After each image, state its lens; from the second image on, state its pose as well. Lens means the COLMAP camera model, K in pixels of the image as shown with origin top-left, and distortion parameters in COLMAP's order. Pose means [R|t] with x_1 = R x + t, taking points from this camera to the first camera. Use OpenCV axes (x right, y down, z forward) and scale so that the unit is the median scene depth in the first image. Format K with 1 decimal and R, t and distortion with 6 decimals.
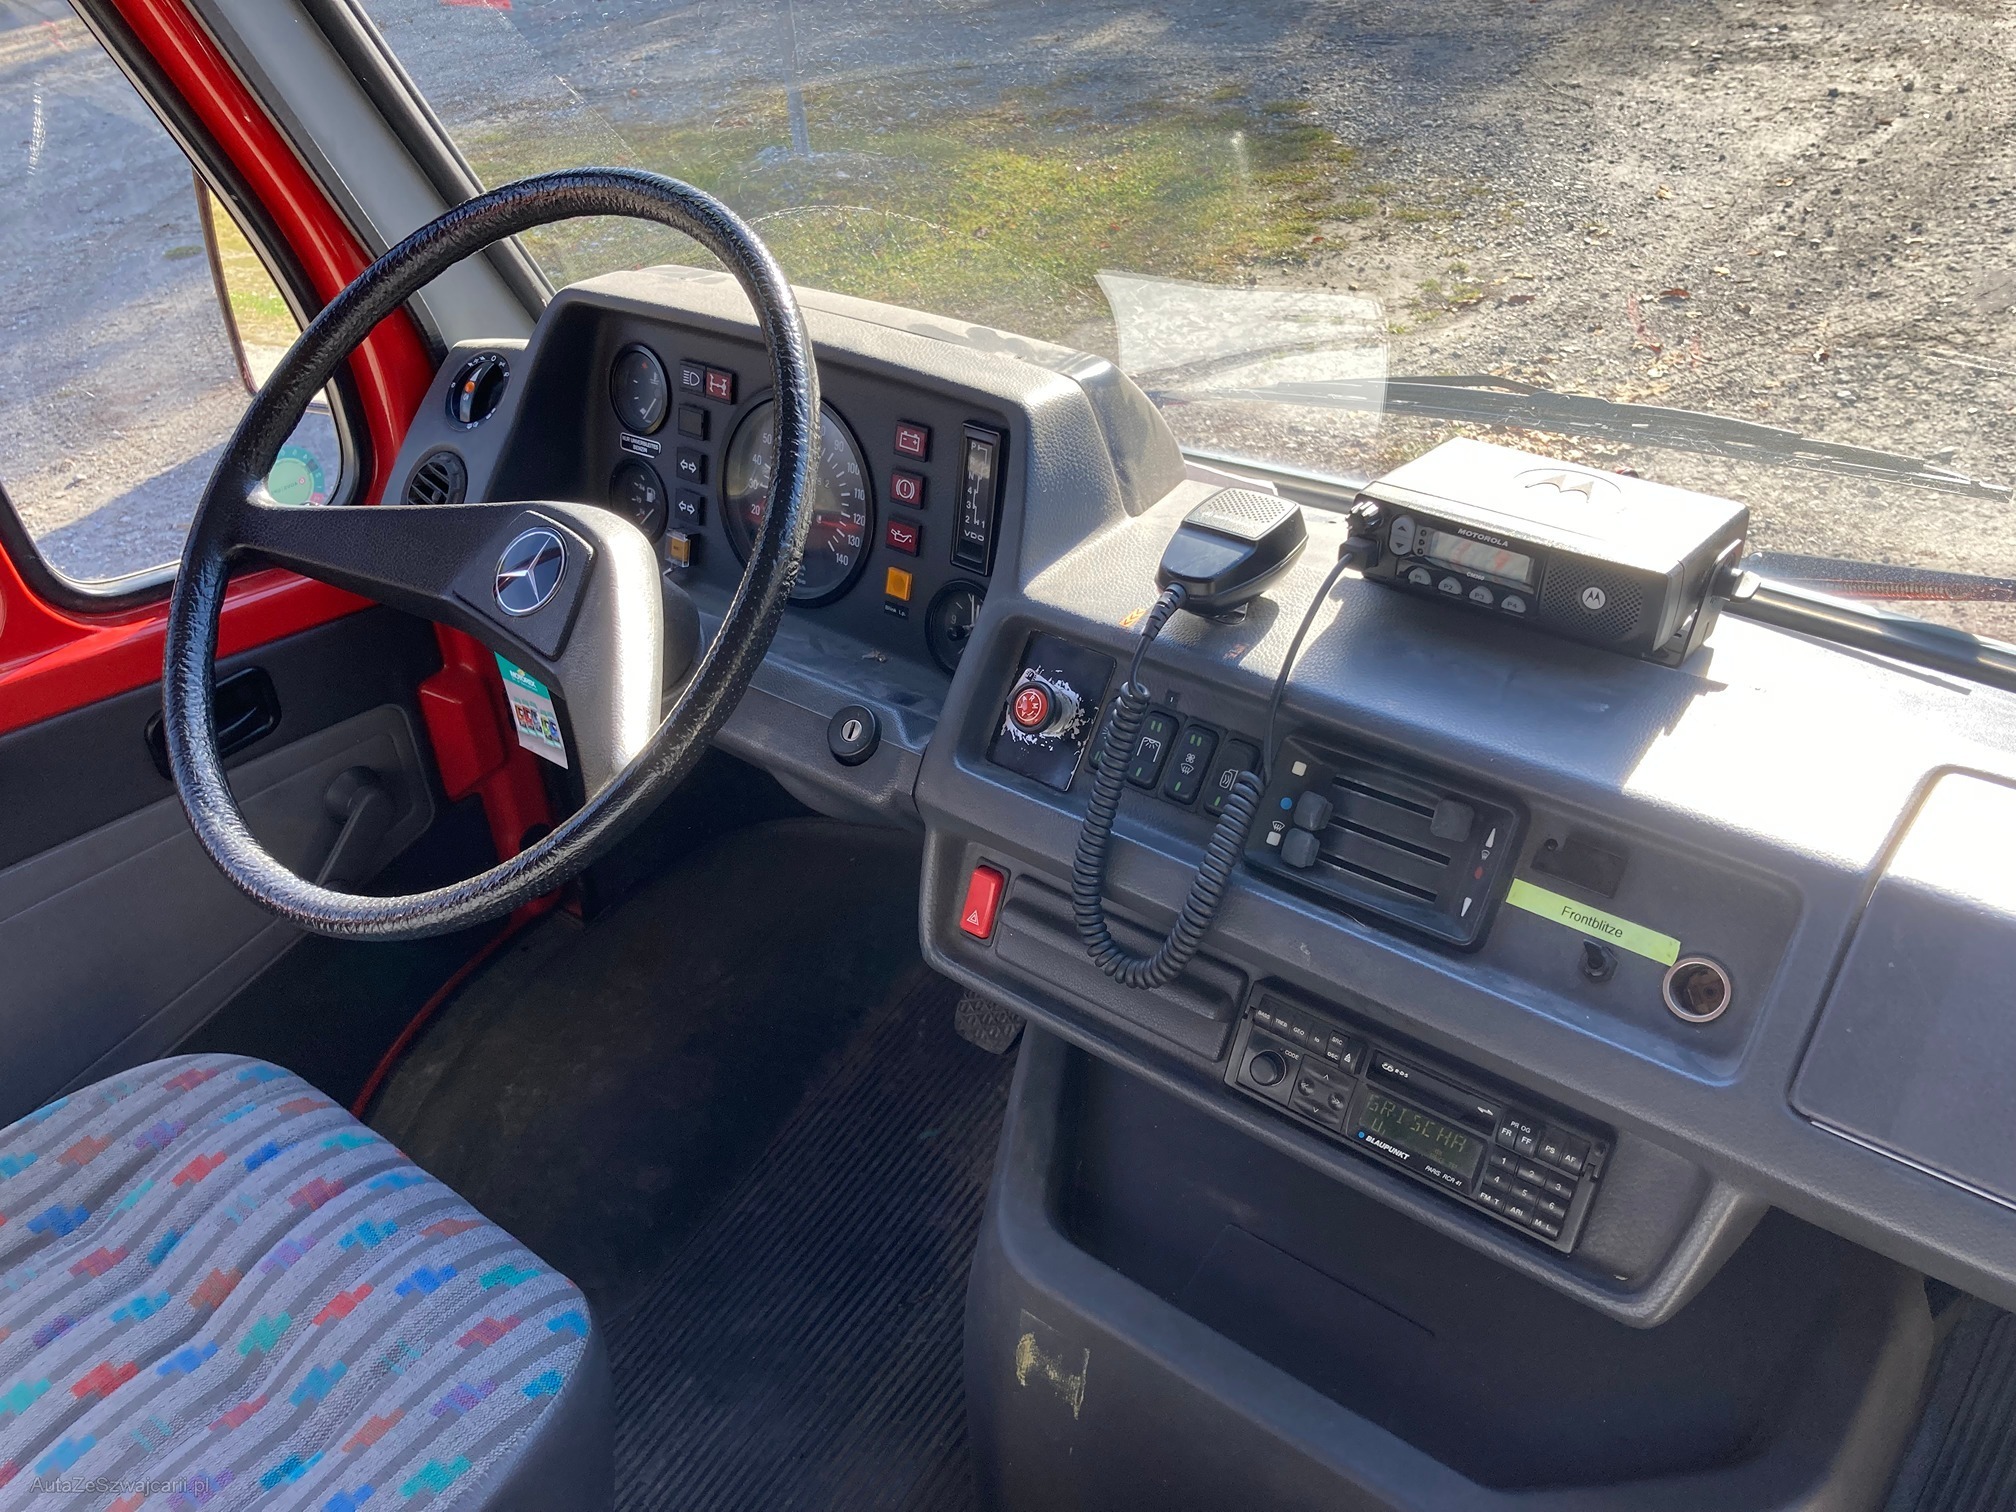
lens RADIAL K [[1649.4, 0, 1013.5], [0, 1649.4, 739.9], [0, 0, 1]] dist [0.009689, -0.003499]
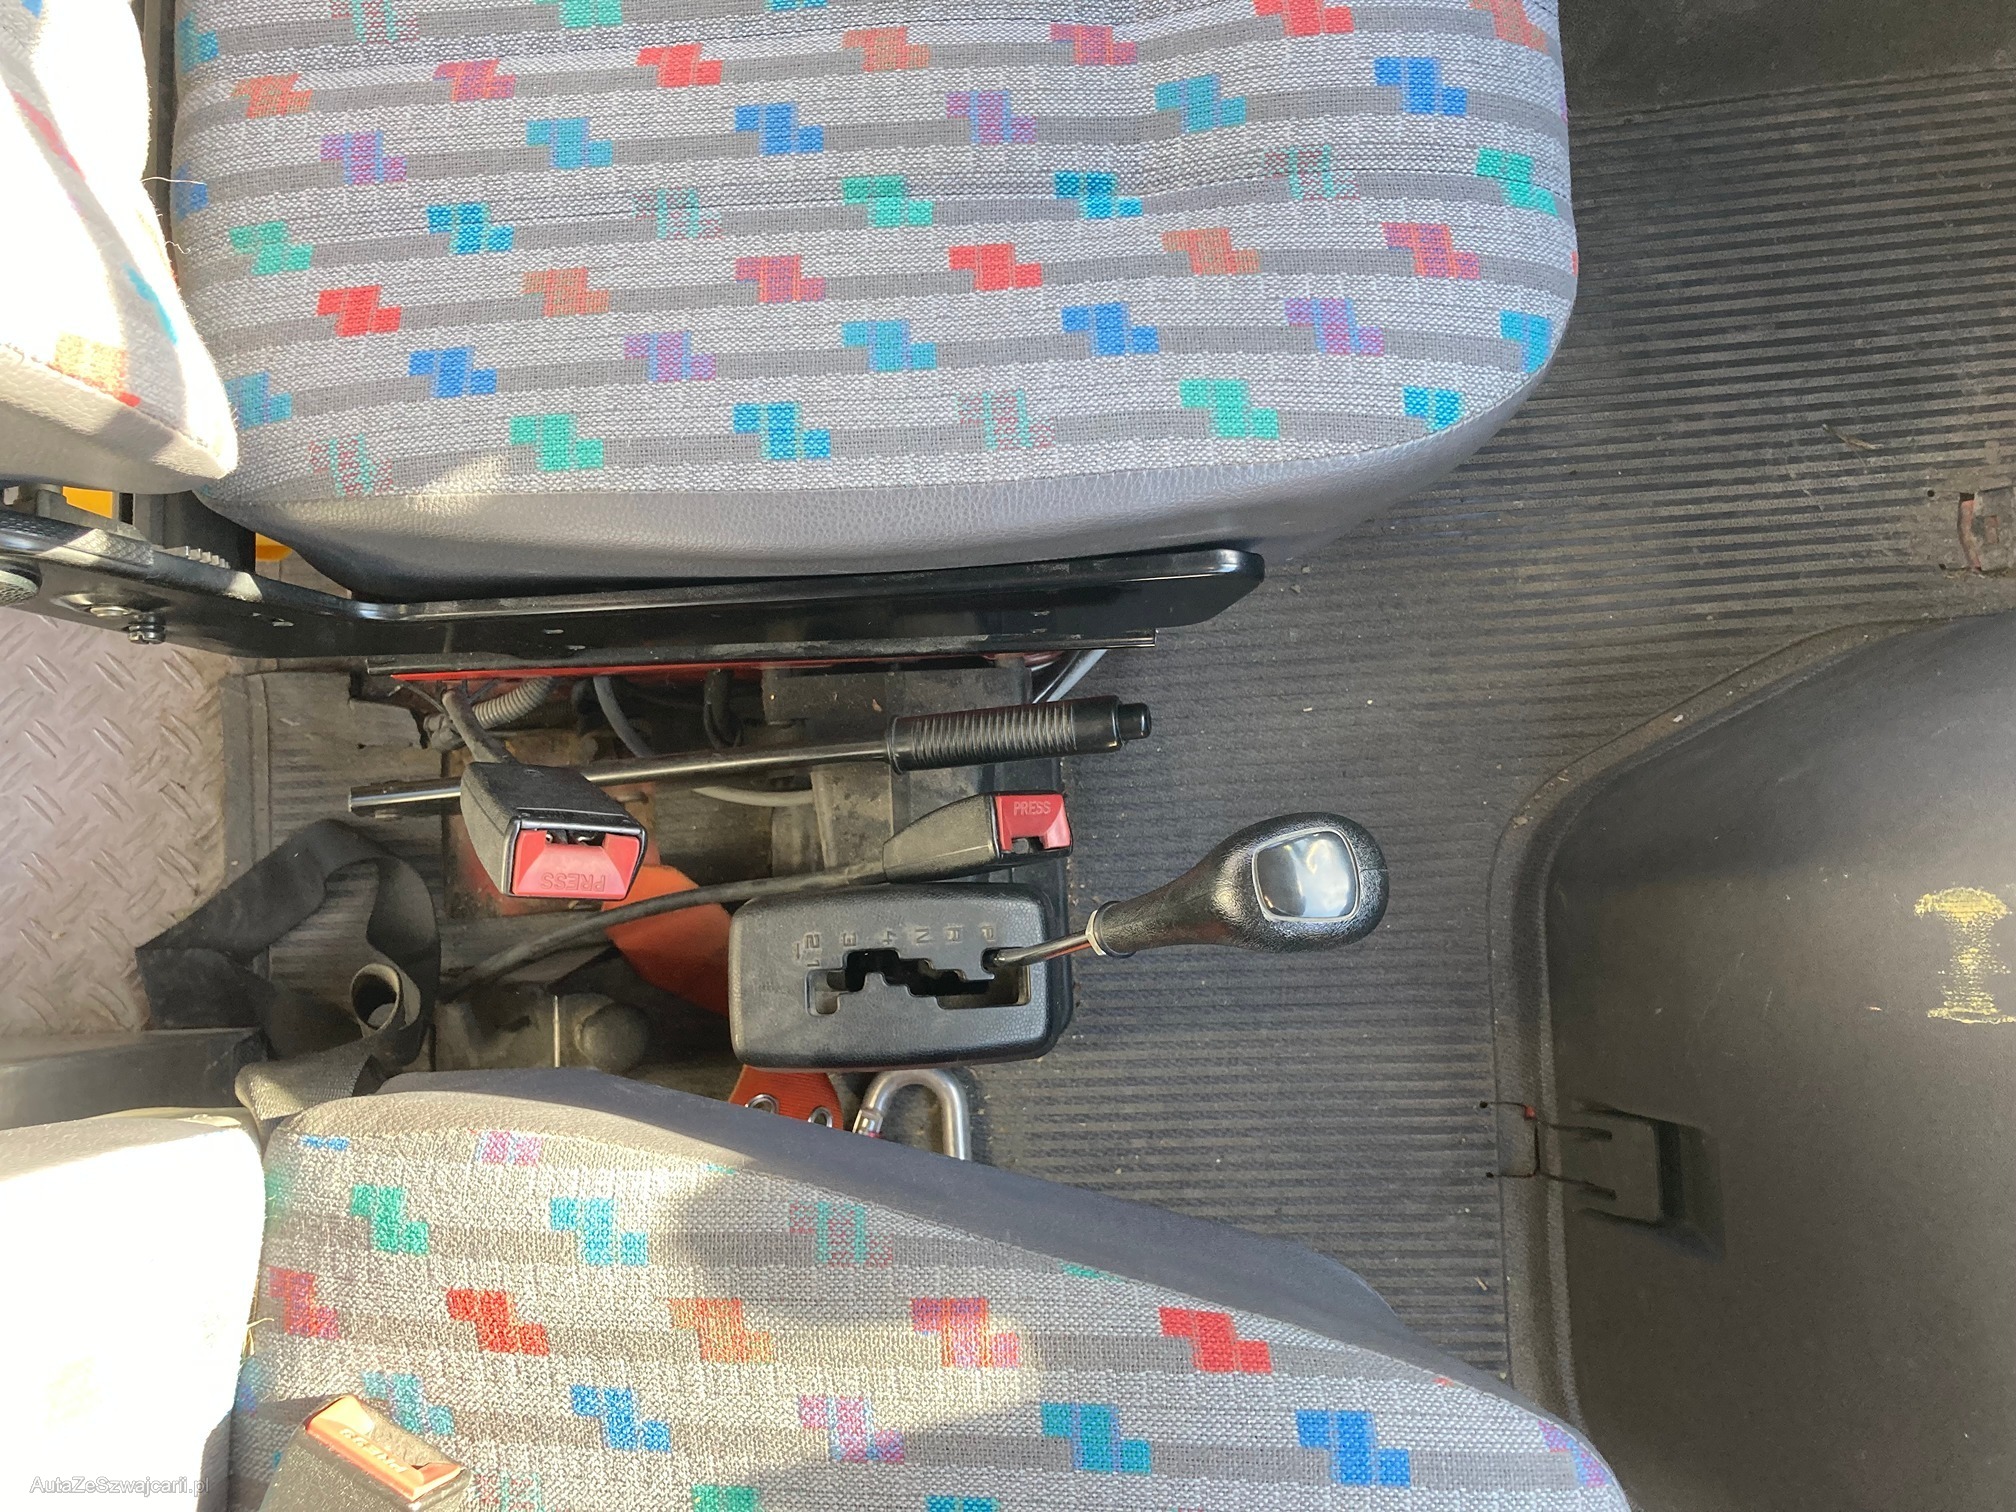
lens RADIAL K [[1649.4, 0, 1013.5], [0, 1649.4, 739.9], [0, 0, 1]] dist [0.009689, -0.003499]
pose [[0.644220, 0.764785, -0.009213, -0.220437], [-0.486345, 0.418912, 0.766799, 0.037480], [0.590296, -0.489507, 0.641821, 0.352212]]
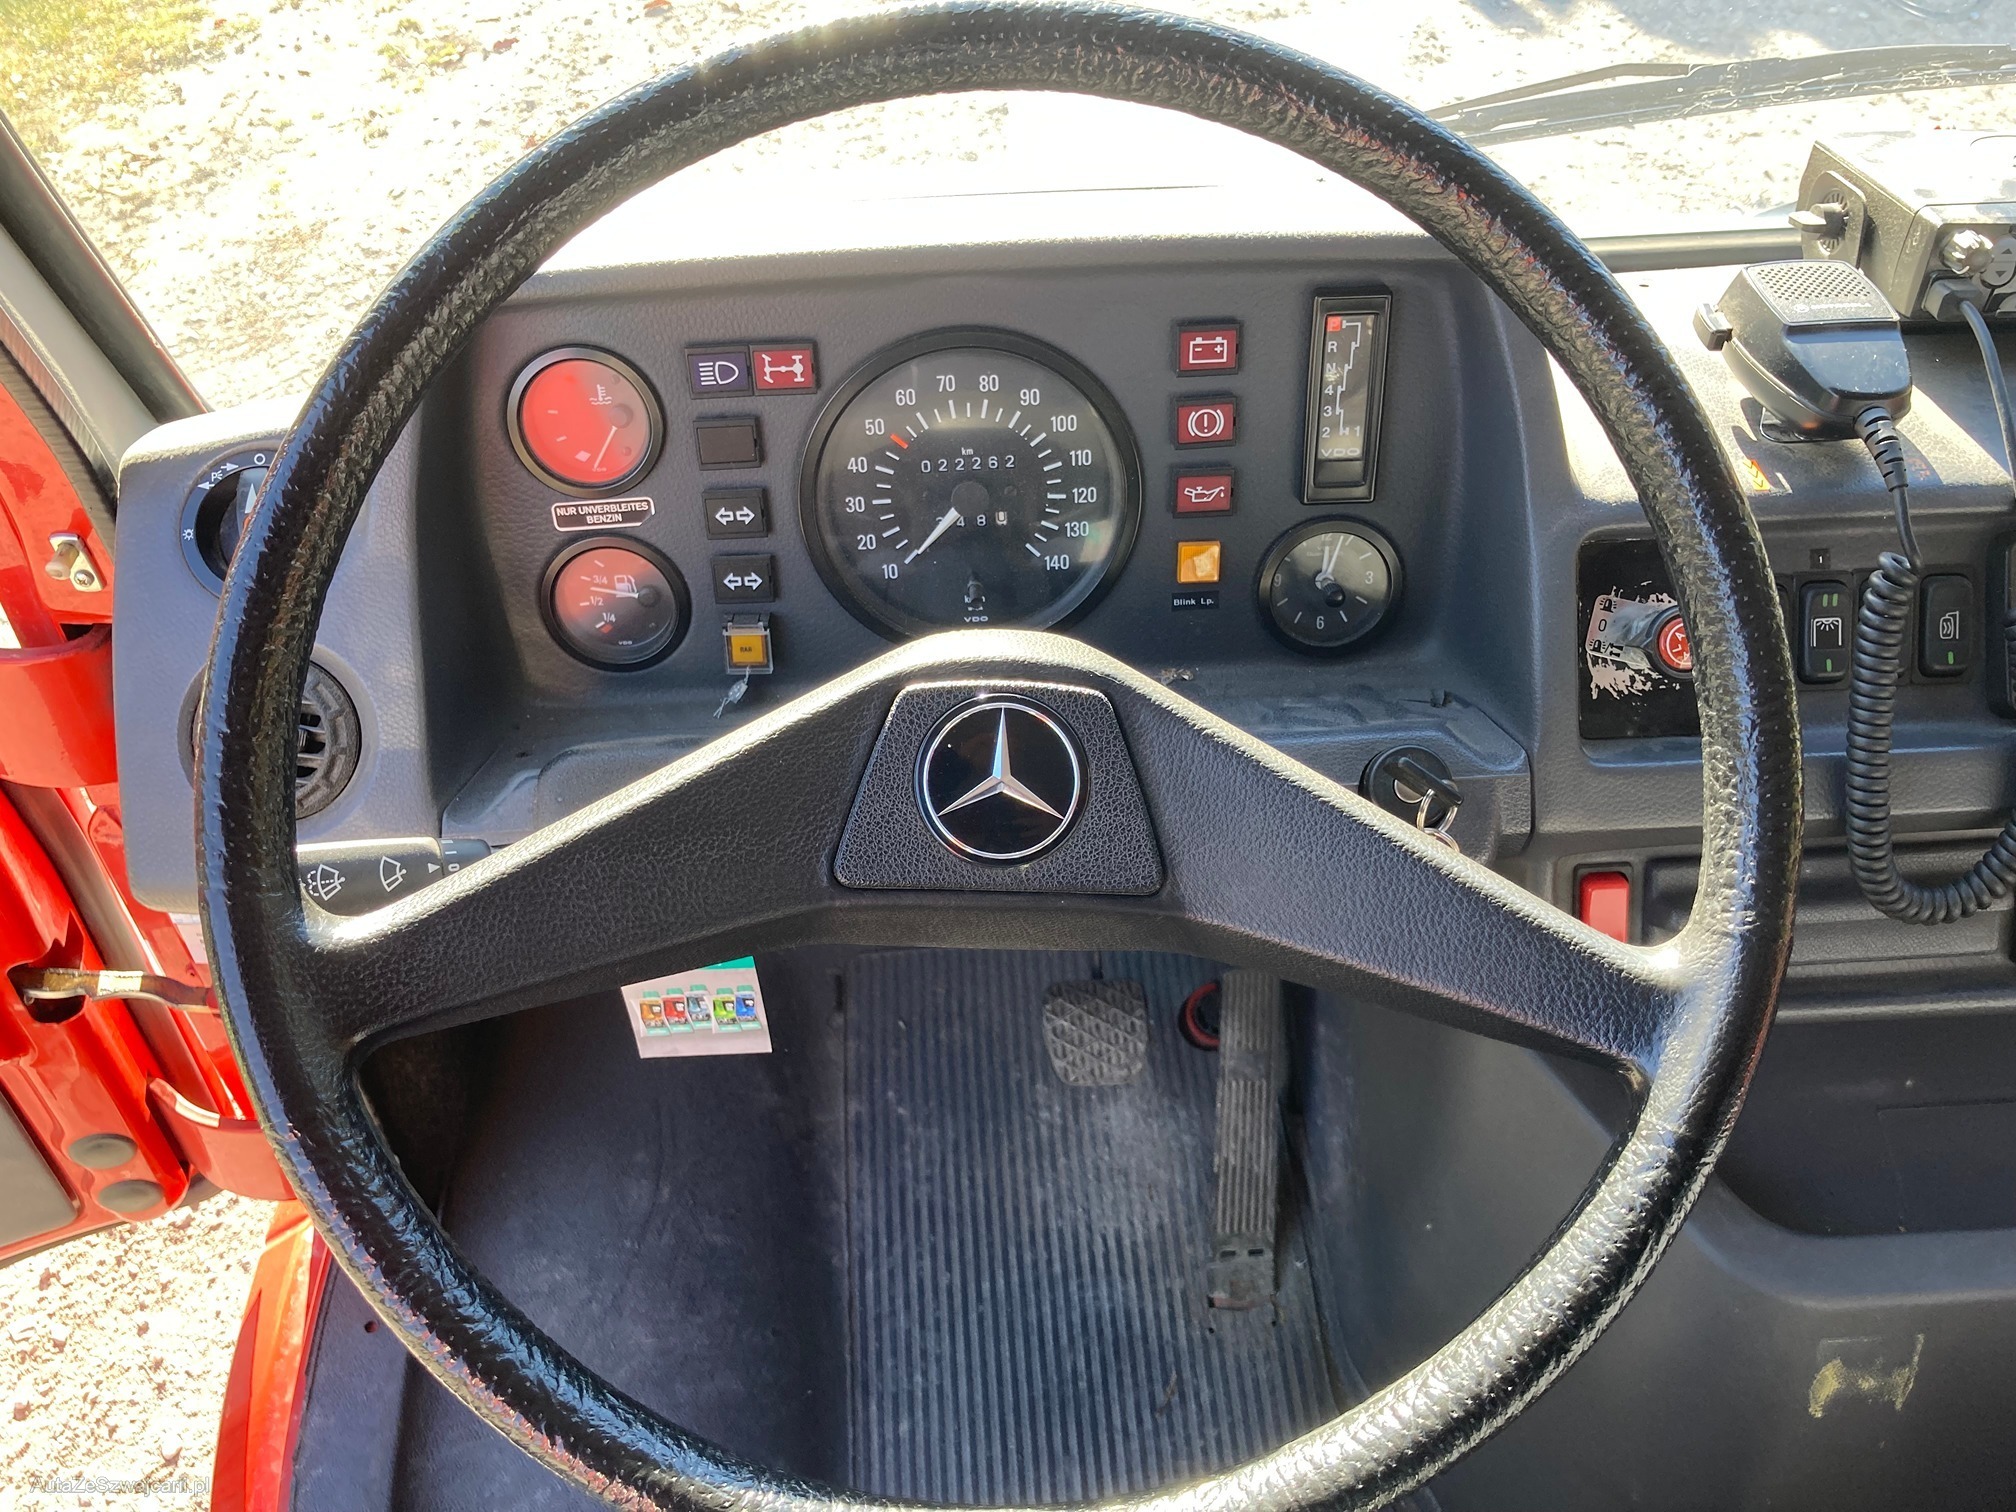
lens RADIAL K [[1662.0, 0, 1008.0], [0, 1662.0, 756.0], [0, 0, 1]] dist [0.095294, -0.077886]
pose [[0.751482, -0.427270, 0.502708, -0.481806], [0.353458, 0.904120, 0.240072, -0.203648], [-0.557084, -0.002724, 0.830452, 0.445565]]
